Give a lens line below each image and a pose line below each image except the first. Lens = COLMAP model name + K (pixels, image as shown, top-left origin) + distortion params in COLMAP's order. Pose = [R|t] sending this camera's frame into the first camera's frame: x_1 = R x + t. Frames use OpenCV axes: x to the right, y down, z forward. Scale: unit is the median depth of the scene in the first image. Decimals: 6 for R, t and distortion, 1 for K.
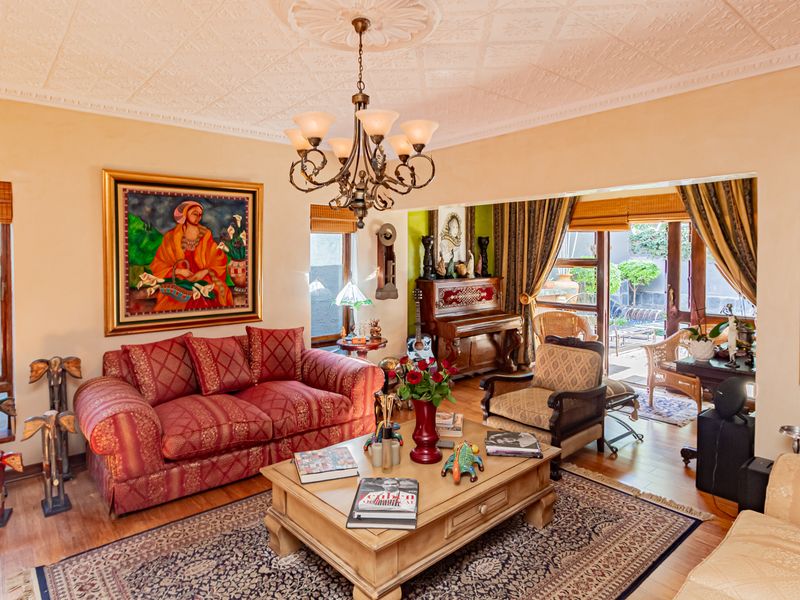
lens RADIAL K [[485.1, 0, 404.0], [0, 485.1, 299.5], [0, 0, 1]] dist [0.003876, 0.000923]
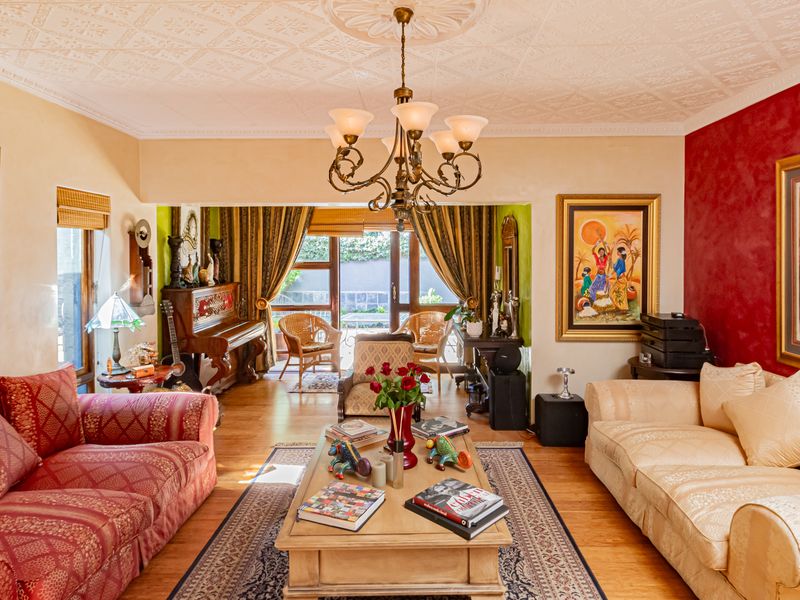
lens RADIAL K [[488.2, 0, 400.0], [0, 488.2, 300.0], [0, 0, 1]] dist [0.057903, 0.000376]
pose [[0.667263, -0.068804, 0.741637, -0.453235], [0.068436, 0.997176, 0.030938, -0.030057], [-0.741672, 0.030111, 0.670087, 0.198447]]
